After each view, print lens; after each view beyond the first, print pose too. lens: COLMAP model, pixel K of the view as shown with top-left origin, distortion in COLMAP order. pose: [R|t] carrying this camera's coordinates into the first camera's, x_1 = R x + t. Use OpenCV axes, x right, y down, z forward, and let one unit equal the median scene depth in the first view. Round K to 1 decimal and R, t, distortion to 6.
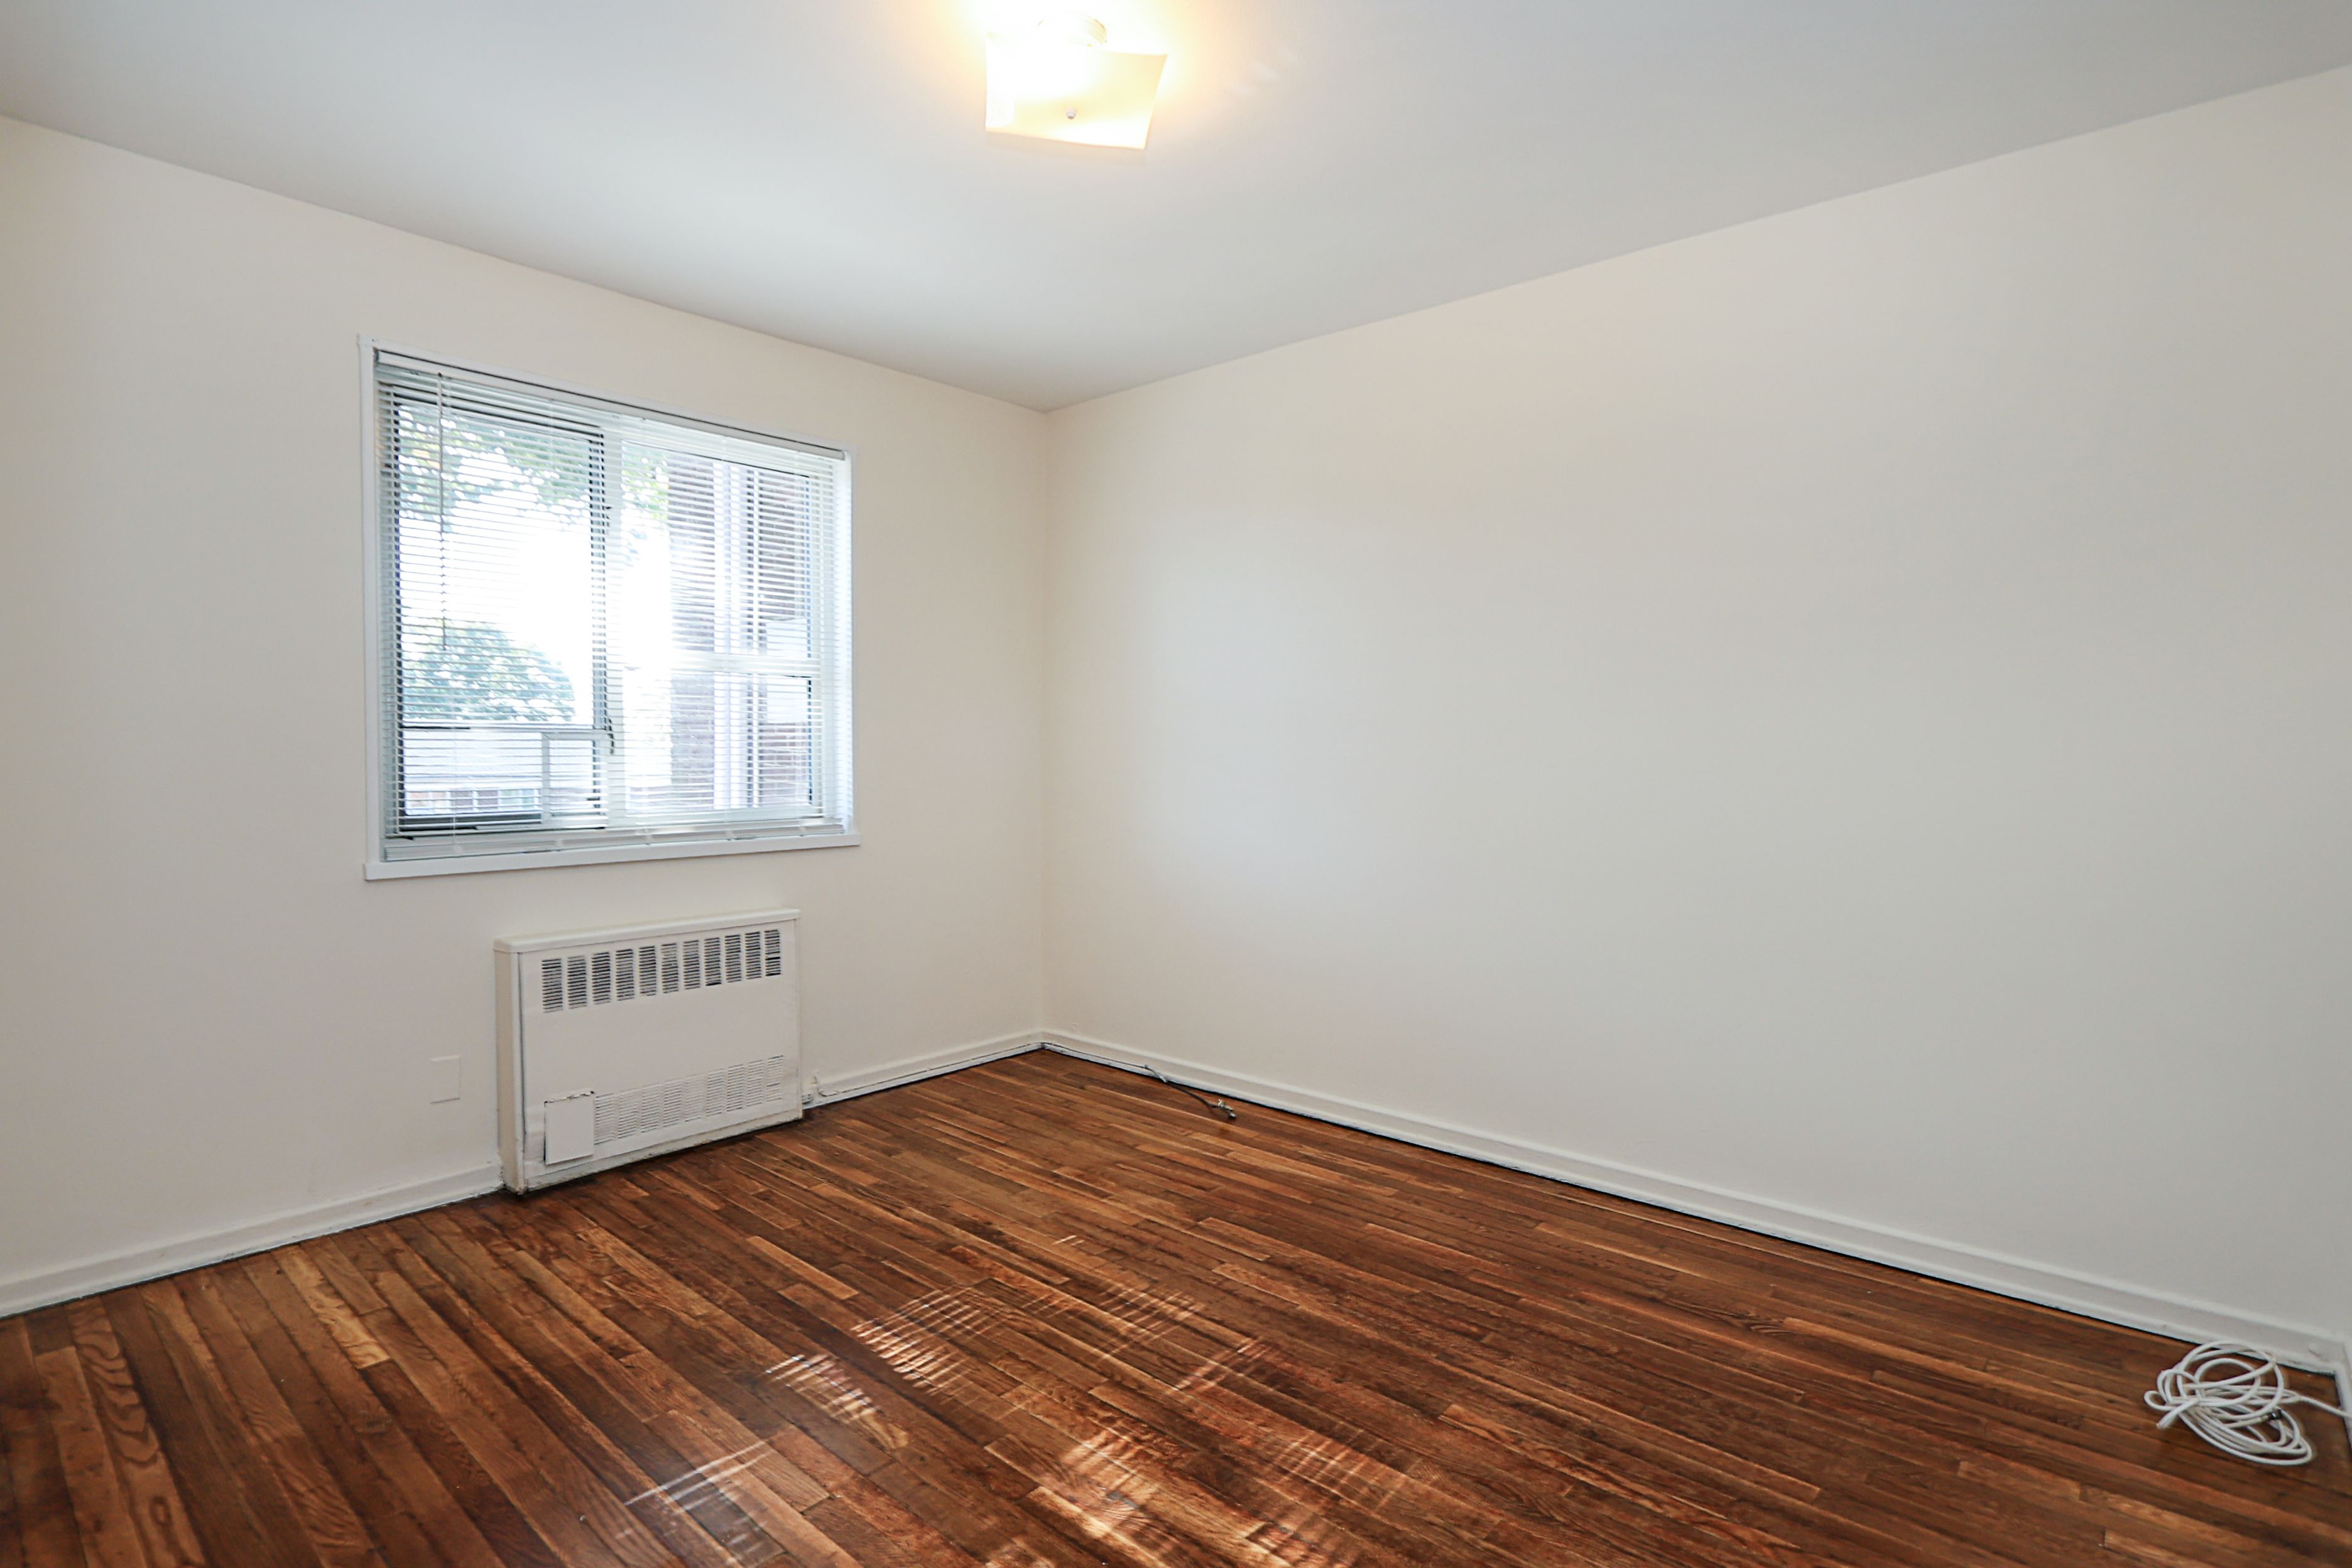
lens RADIAL K [[1130.6, 0, 1117.2], [0, 1130.6, 779.6], [0, 0, 1]] dist [-0.013208, 0.000182]
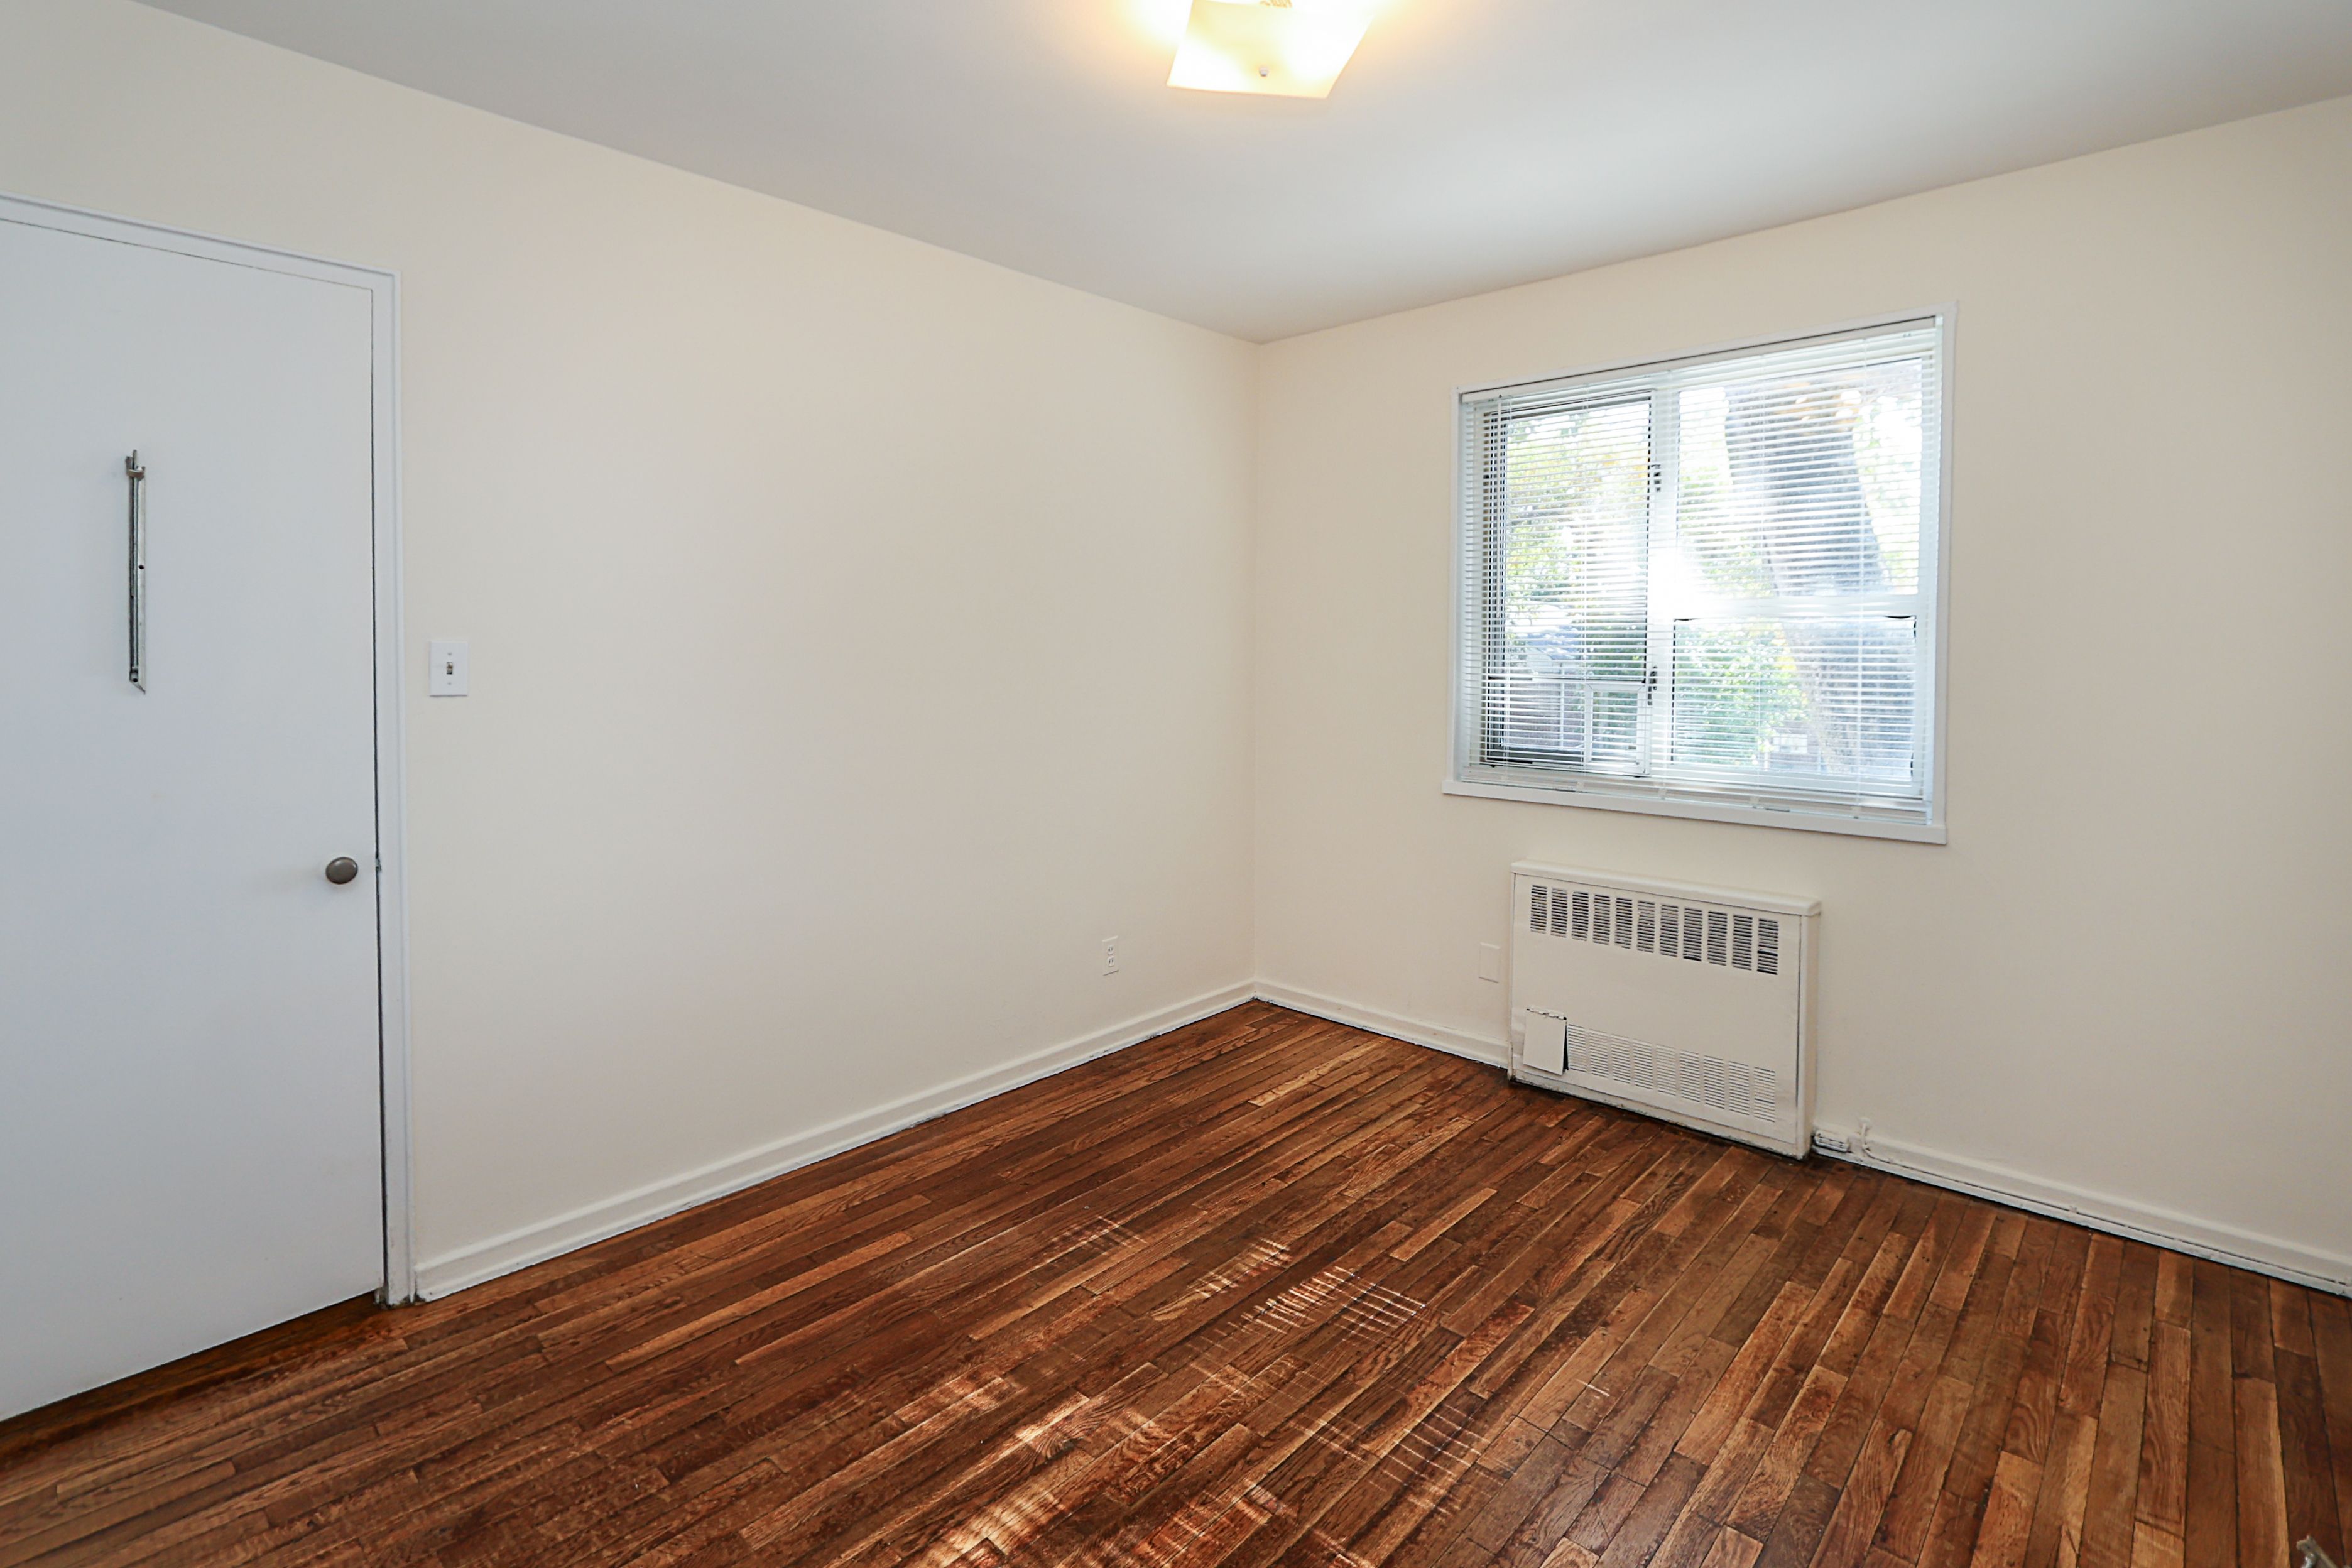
lens RADIAL K [[1130.1, 0, 1226.3], [0, 1130.1, 655.1], [0, 0, 1]] dist [-0.014711, 0.001341]
pose [[0.021634, 0.005796, -0.999749, 0.610267], [-0.031784, 0.999482, 0.005107, -0.066696], [0.999261, 0.031666, 0.021807, 0.640652]]
